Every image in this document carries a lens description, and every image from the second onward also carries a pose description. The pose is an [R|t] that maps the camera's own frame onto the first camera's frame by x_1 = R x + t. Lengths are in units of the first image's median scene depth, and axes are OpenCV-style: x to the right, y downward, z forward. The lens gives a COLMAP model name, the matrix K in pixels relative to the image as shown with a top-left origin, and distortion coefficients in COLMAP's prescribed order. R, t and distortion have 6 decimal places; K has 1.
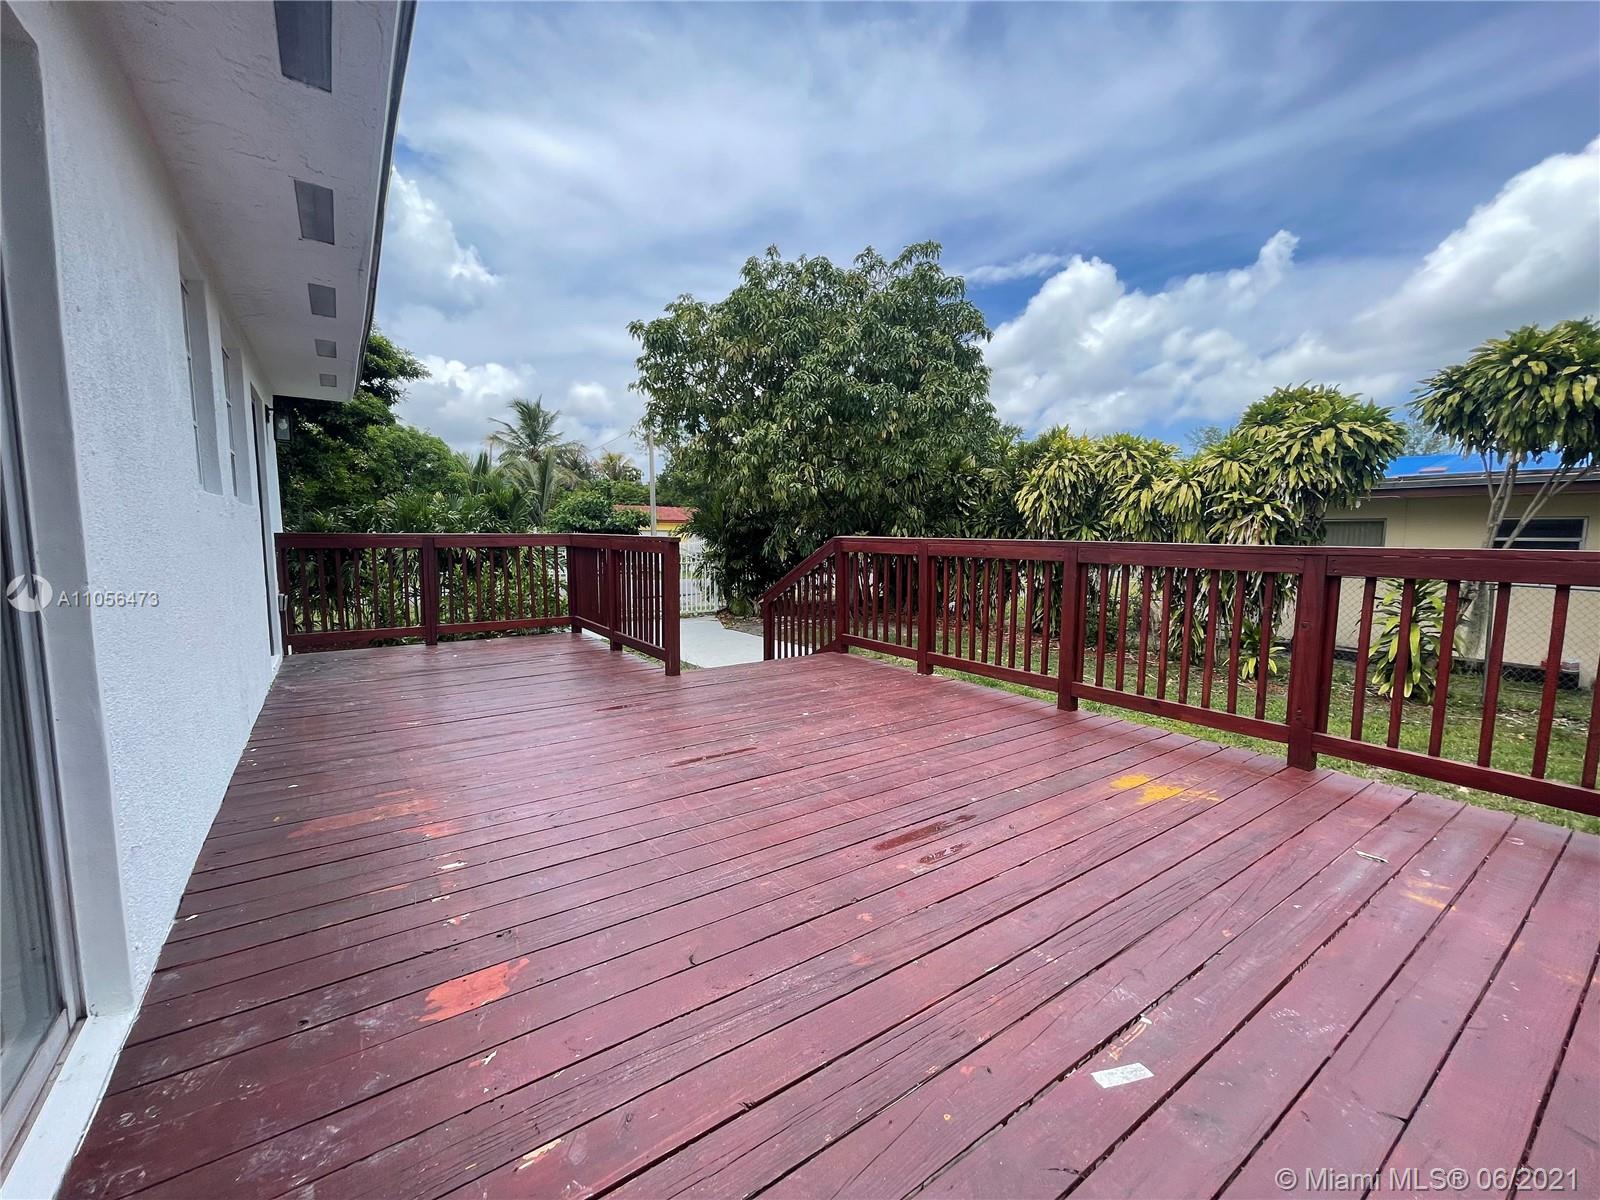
lens RADIAL K [[653.5, 0, 804.6], [0, 653.5, 600.7], [0, 0, 1]] dist [0.000650, 0.000142]
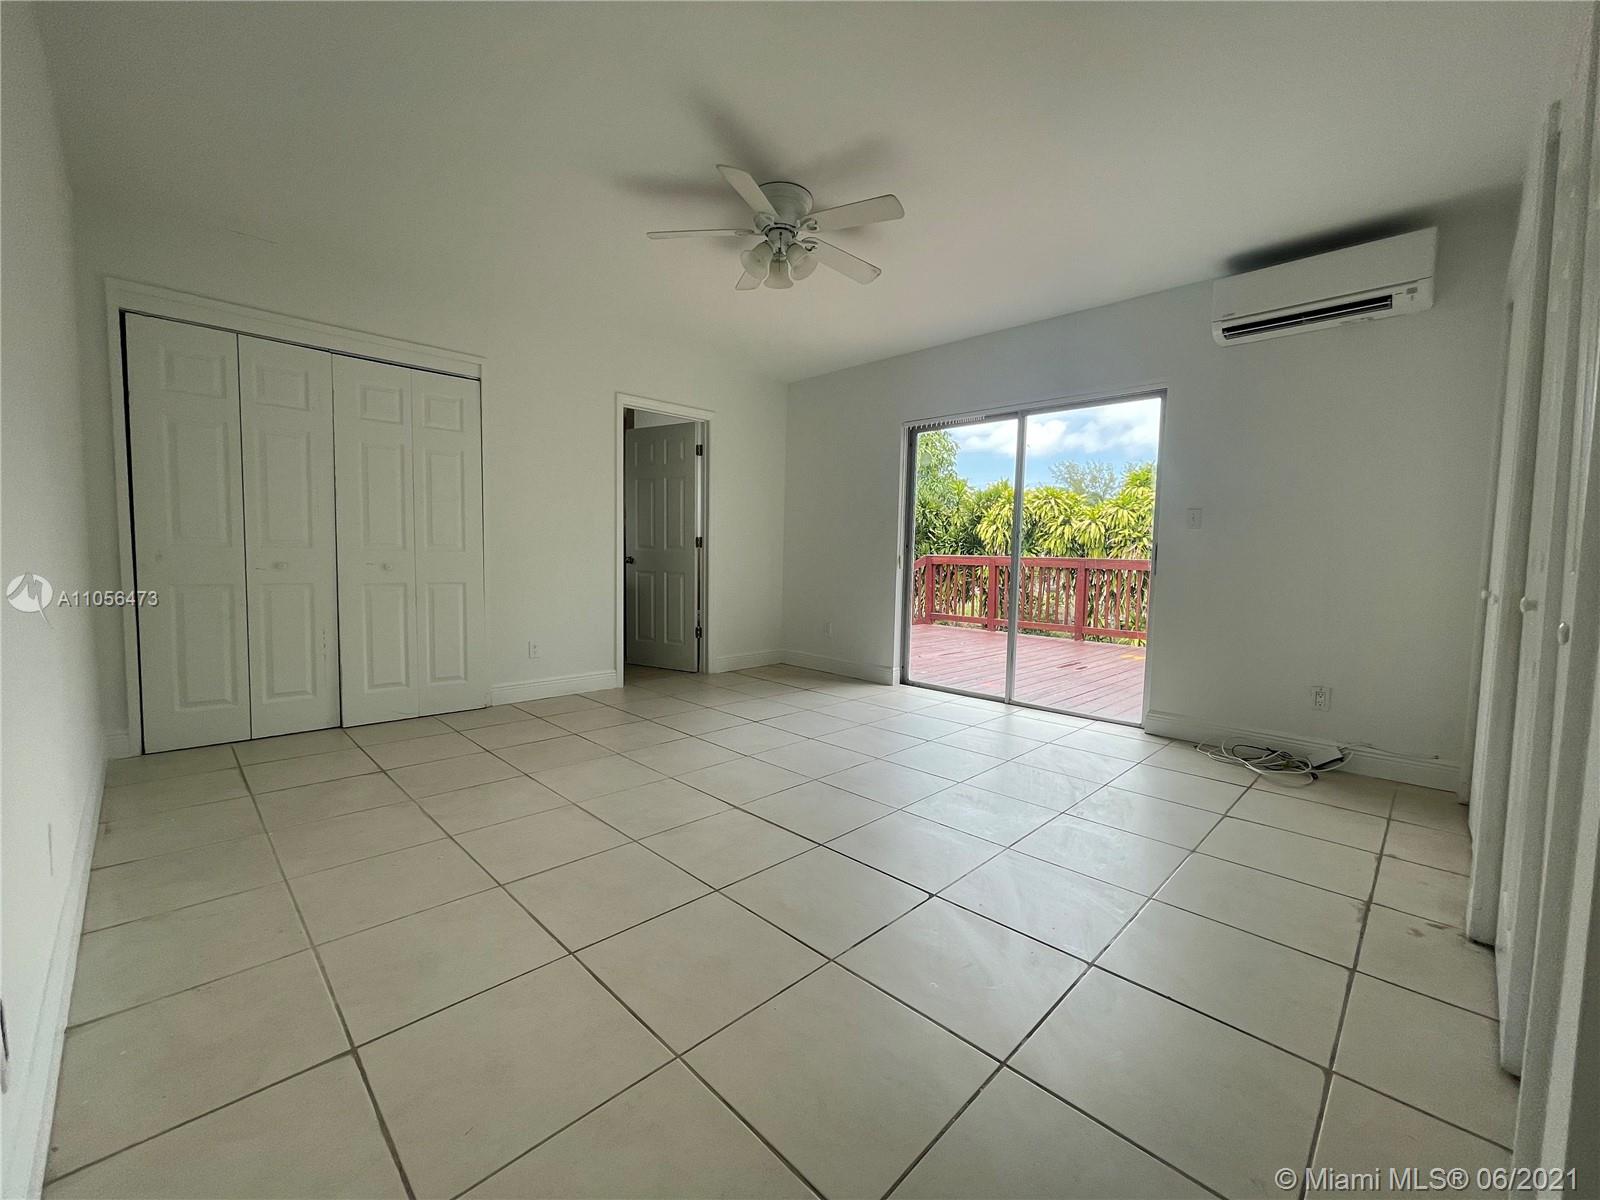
lens RADIAL K [[653.5, 0, 796.0], [0, 653.5, 597.2], [0, 0, 1]] dist [0.000650, 0.000142]
pose [[0.986732, -0.001156, 0.162353, -0.320319], [0.006697, 0.999413, -0.033589, 0.036371], [-0.162219, 0.034231, 0.986161, -0.349280]]
